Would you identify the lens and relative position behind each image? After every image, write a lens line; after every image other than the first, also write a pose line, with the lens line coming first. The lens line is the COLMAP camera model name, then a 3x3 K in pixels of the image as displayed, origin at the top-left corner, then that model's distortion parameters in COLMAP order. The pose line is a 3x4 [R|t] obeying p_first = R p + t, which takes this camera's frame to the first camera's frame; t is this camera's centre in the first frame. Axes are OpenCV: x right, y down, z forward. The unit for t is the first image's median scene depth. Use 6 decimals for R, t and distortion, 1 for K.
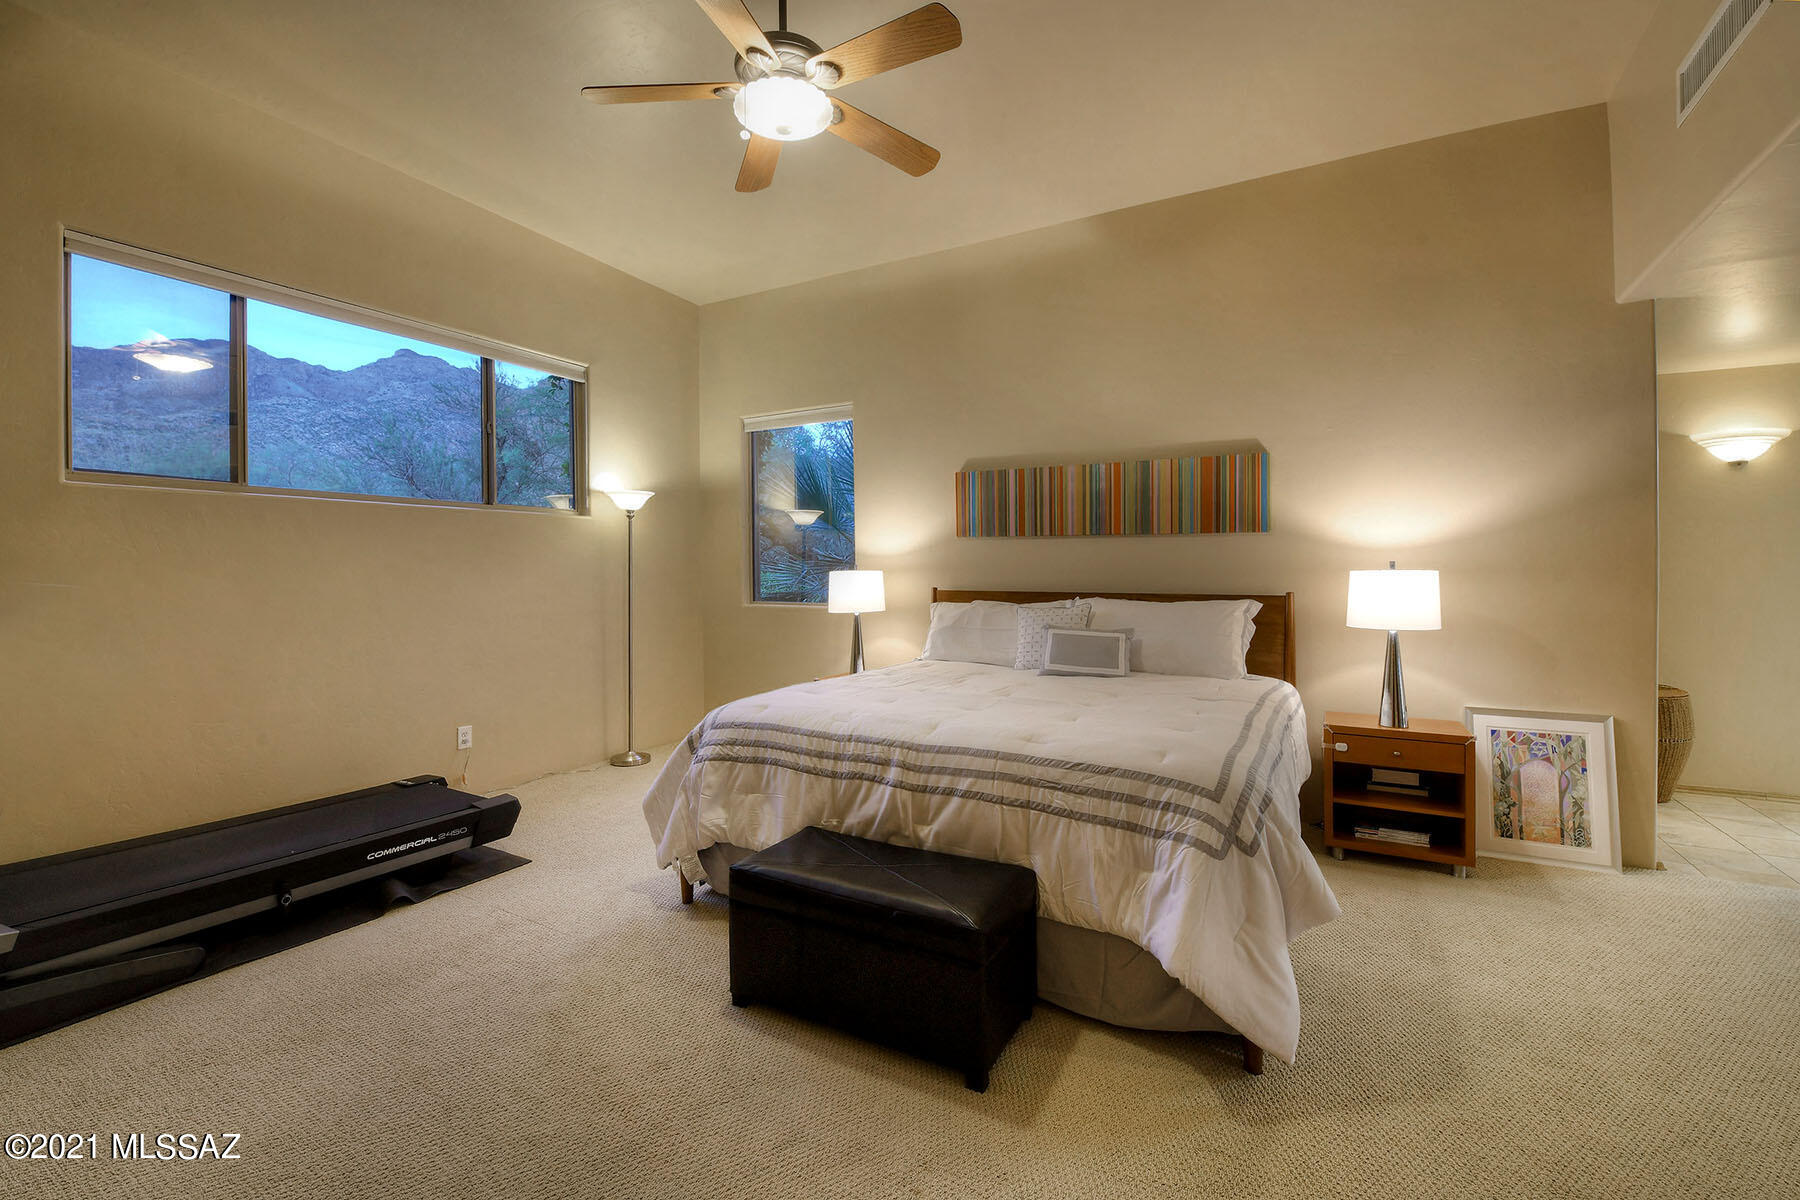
lens RADIAL K [[753.4, 0, 877.8], [0, 753.4, 572.4], [0, 0, 1]] dist [-0.015540, -0.002281]
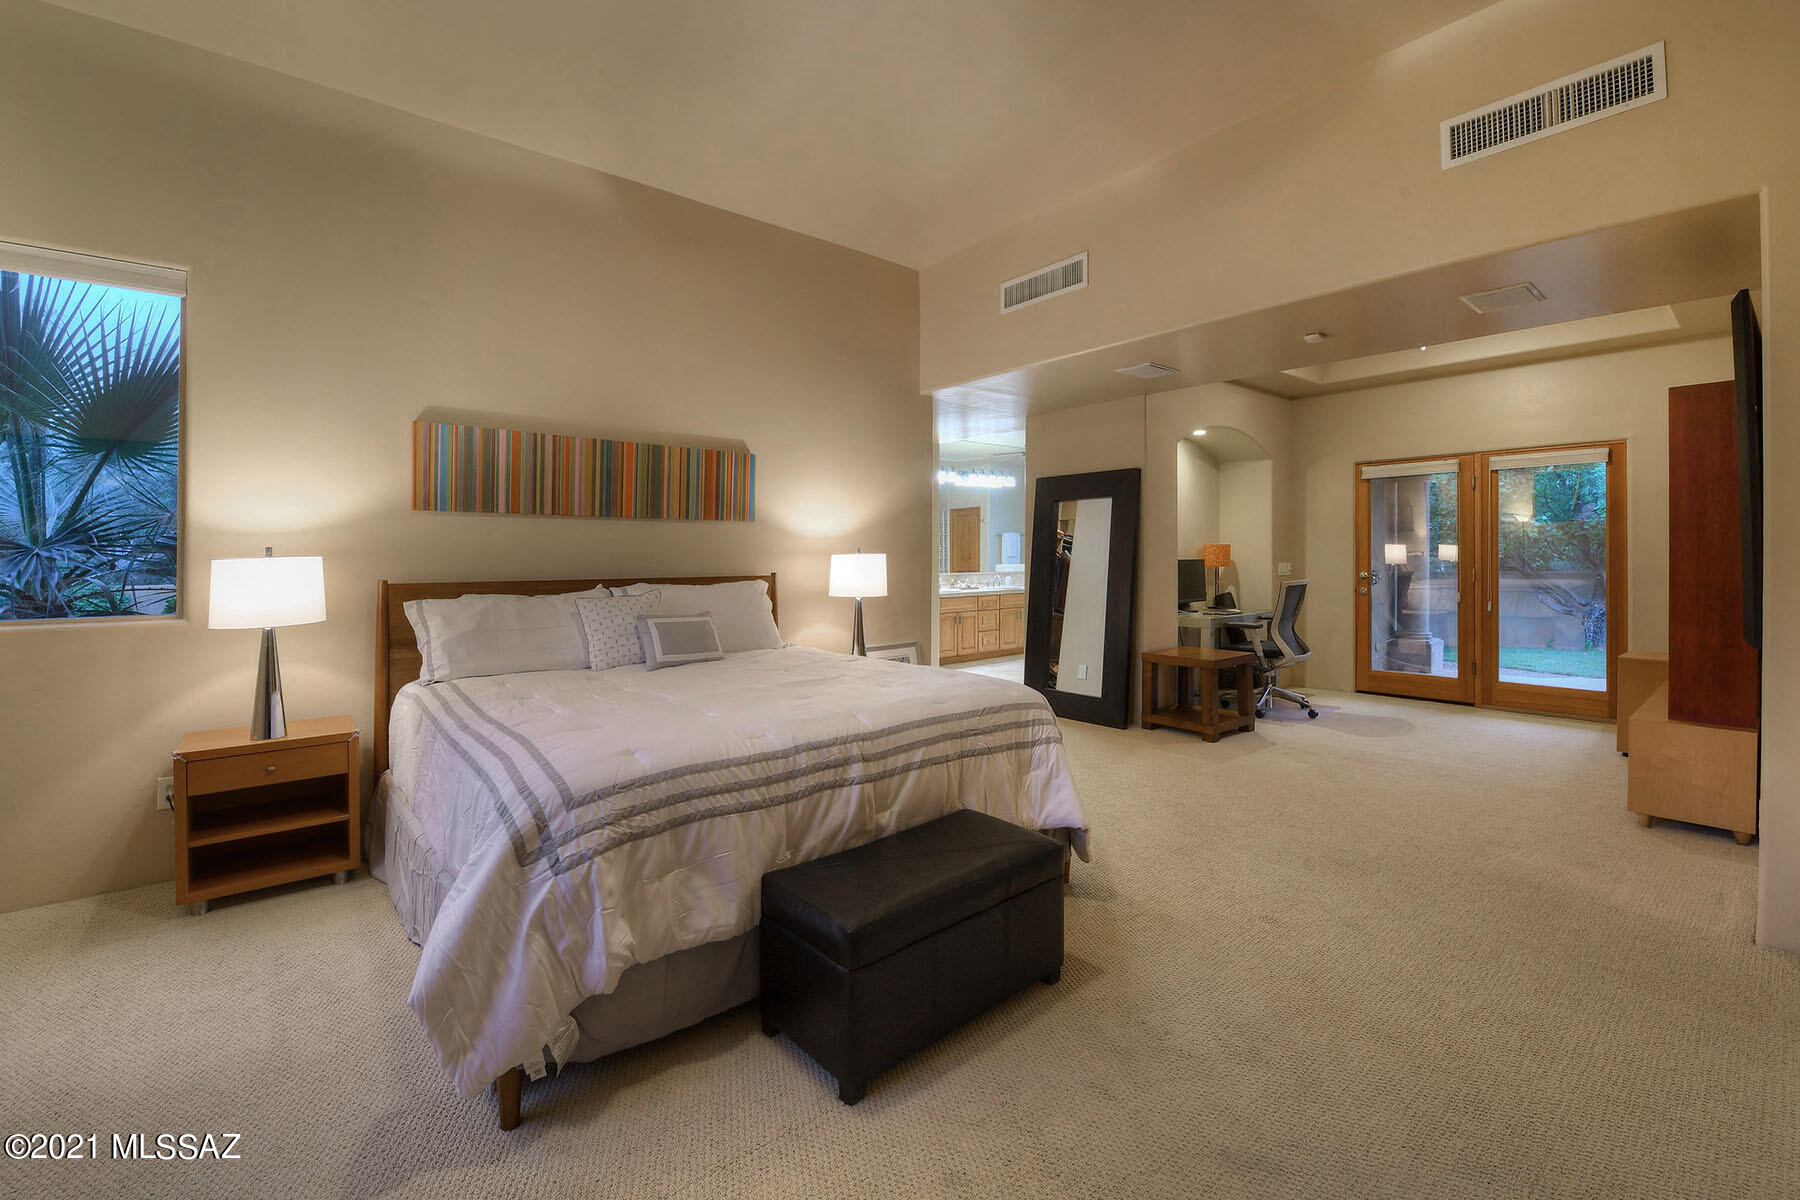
lens RADIAL K [[753.4, 0, 910.3], [0, 753.4, 555.2], [0, 0, 1]] dist [-0.015540, -0.002281]
pose [[0.343641, -0.004343, 0.939091, -0.791507], [0.008650, 0.999962, 0.001459, -0.000479], [-0.939061, 0.007622, 0.343665, 0.584725]]
